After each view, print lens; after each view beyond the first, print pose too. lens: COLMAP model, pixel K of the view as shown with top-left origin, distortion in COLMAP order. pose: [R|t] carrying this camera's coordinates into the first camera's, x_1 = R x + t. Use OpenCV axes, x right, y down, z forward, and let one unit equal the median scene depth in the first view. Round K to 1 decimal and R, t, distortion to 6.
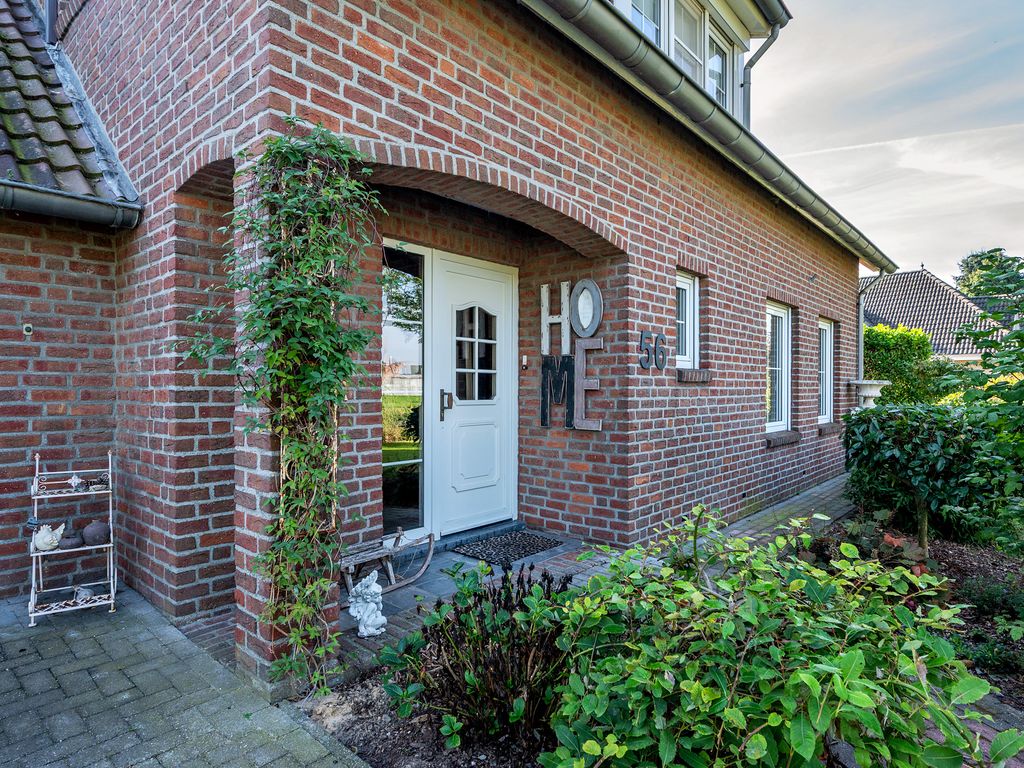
lens RADIAL K [[543.3, 0, 501.3], [0, 543.3, 395.6], [0, 0, 1]] dist [-0.007427, -0.000566]
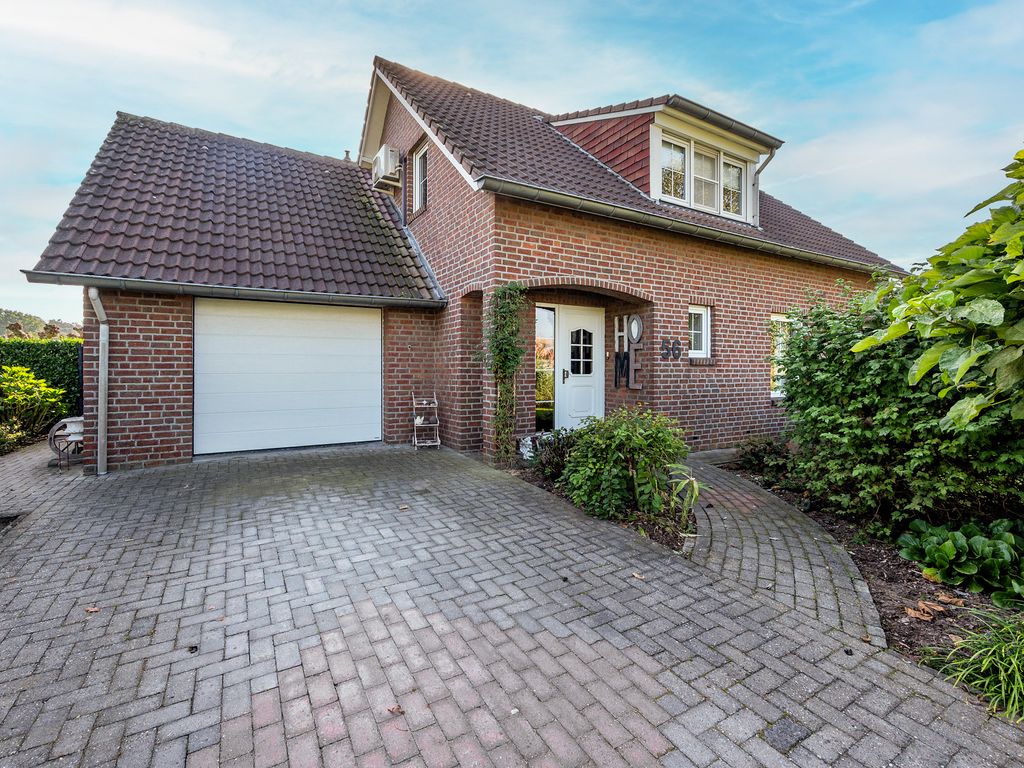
lens RADIAL K [[411.5, 0, 513.0], [0, 411.5, 377.0], [0, 0, 1]] dist [-0.000849, -0.000015]
pose [[0.950479, 0.004000, -0.310764, 0.258276], [-0.003620, 0.999992, 0.001798, 0.022967], [0.310769, -0.000584, 0.950485, -0.768058]]
